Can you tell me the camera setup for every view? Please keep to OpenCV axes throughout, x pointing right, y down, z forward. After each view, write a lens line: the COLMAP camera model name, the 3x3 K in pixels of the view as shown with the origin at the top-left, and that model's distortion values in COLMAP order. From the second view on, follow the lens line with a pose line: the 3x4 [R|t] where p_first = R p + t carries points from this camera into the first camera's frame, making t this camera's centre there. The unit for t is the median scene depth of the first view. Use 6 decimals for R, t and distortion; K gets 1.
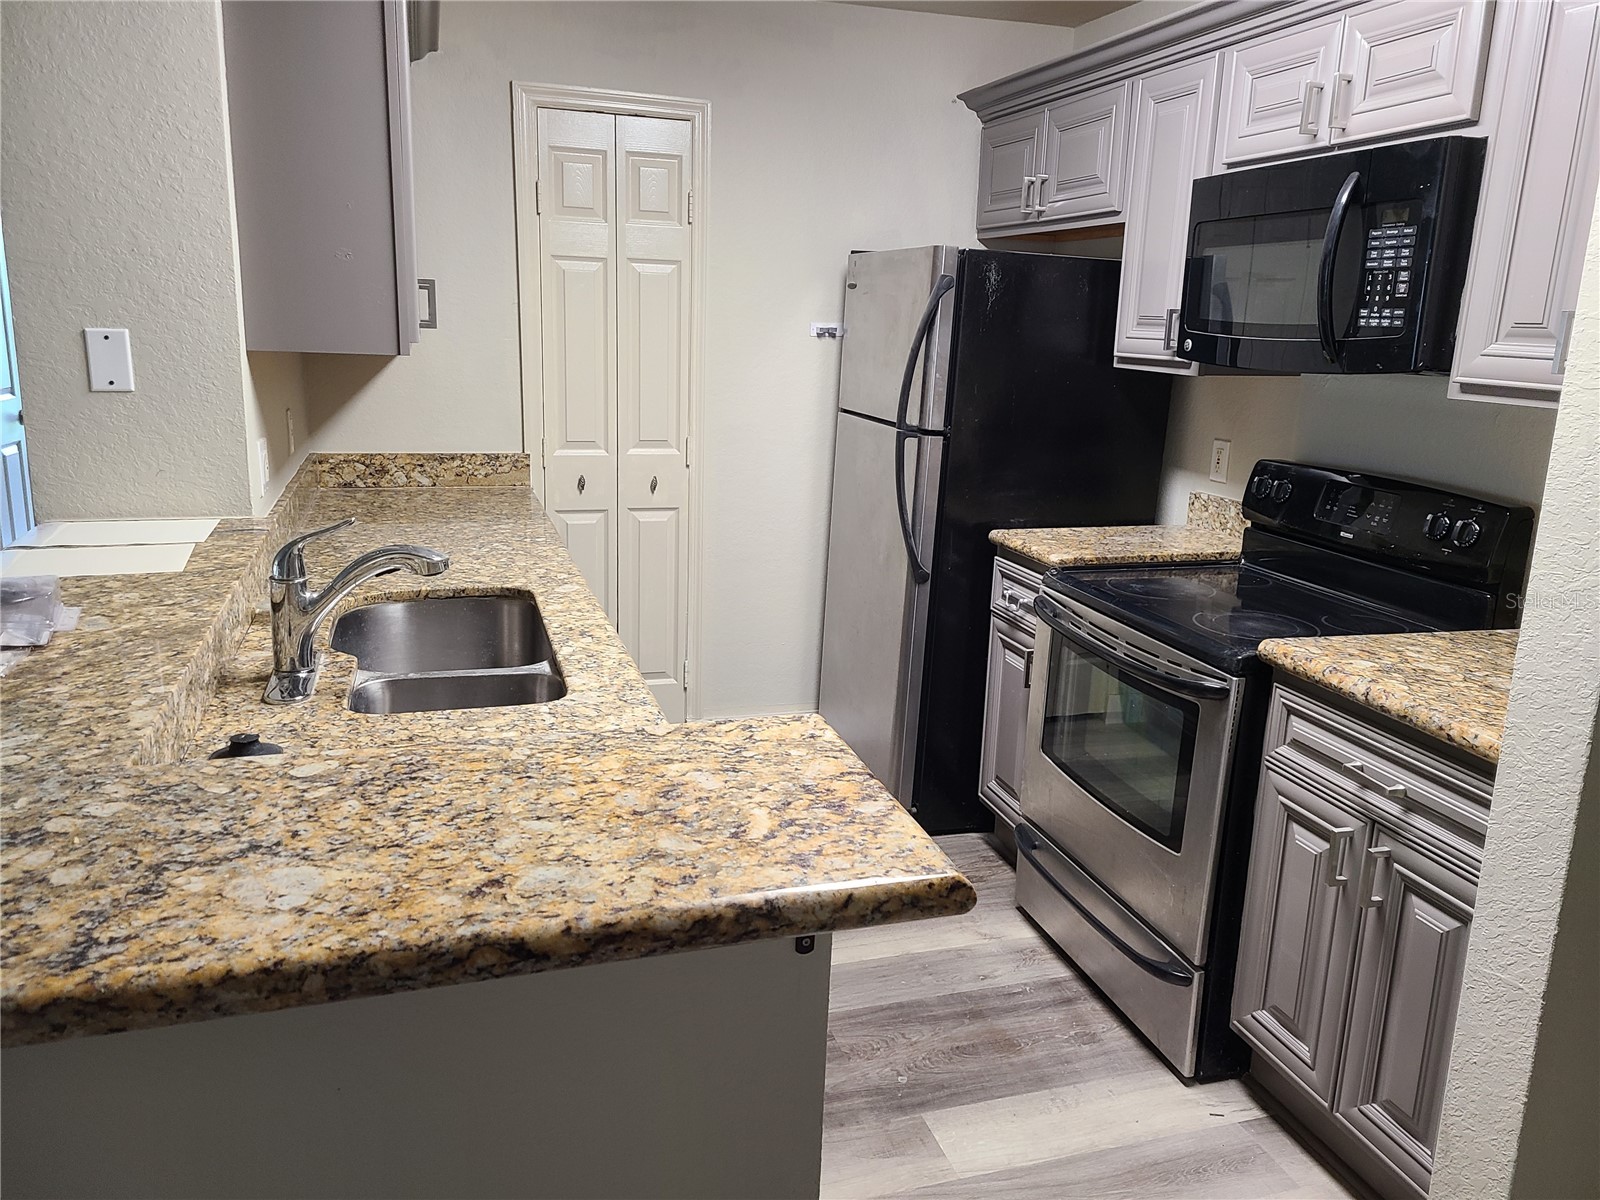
lens RADIAL K [[1197.2, 0, 800.4], [0, 1197.2, 598.5], [0, 0, 1]] dist [0.043619, -0.018185]
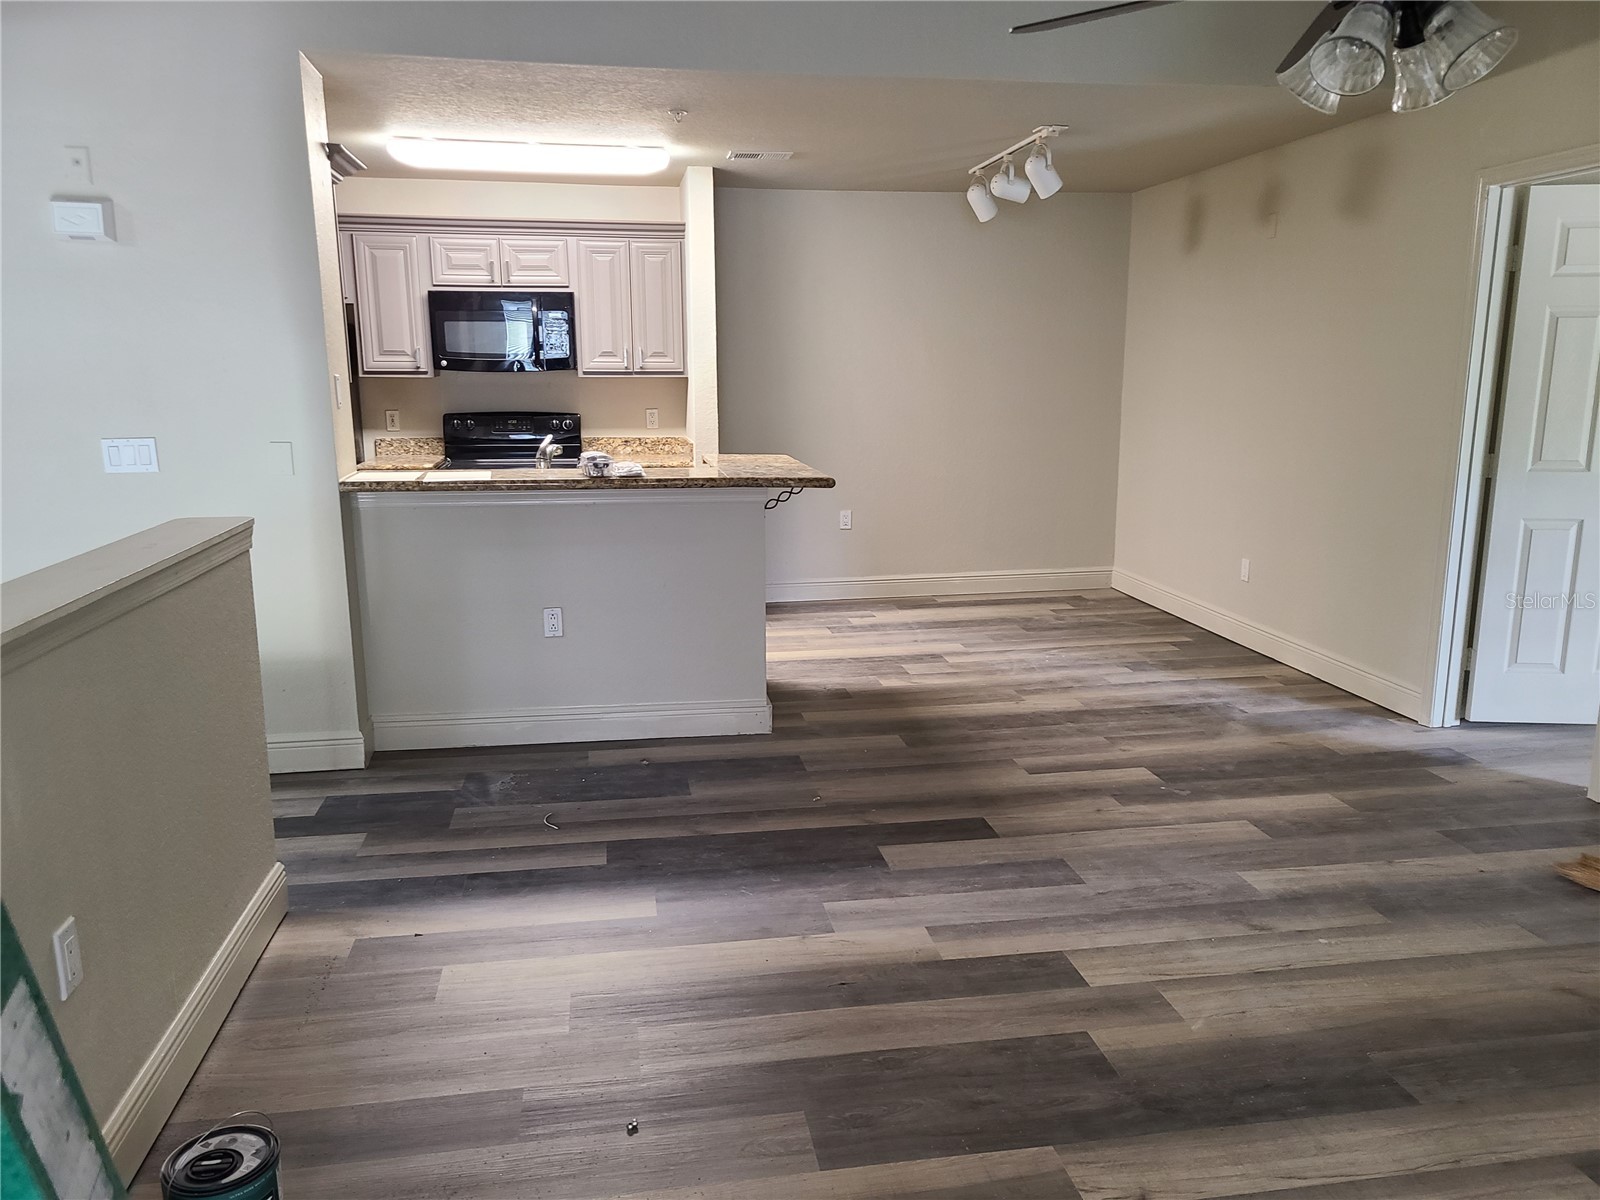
lens RADIAL K [[1197.2, 0, 802.5], [0, 1197.2, 603.1], [0, 0, 1]] dist [0.043619, -0.018185]
pose [[0.123145, -0.225128, 0.966516, -1.969626], [0.233084, 0.953246, 0.192340, -0.061710], [-0.964628, 0.201594, 0.169861, 0.062665]]
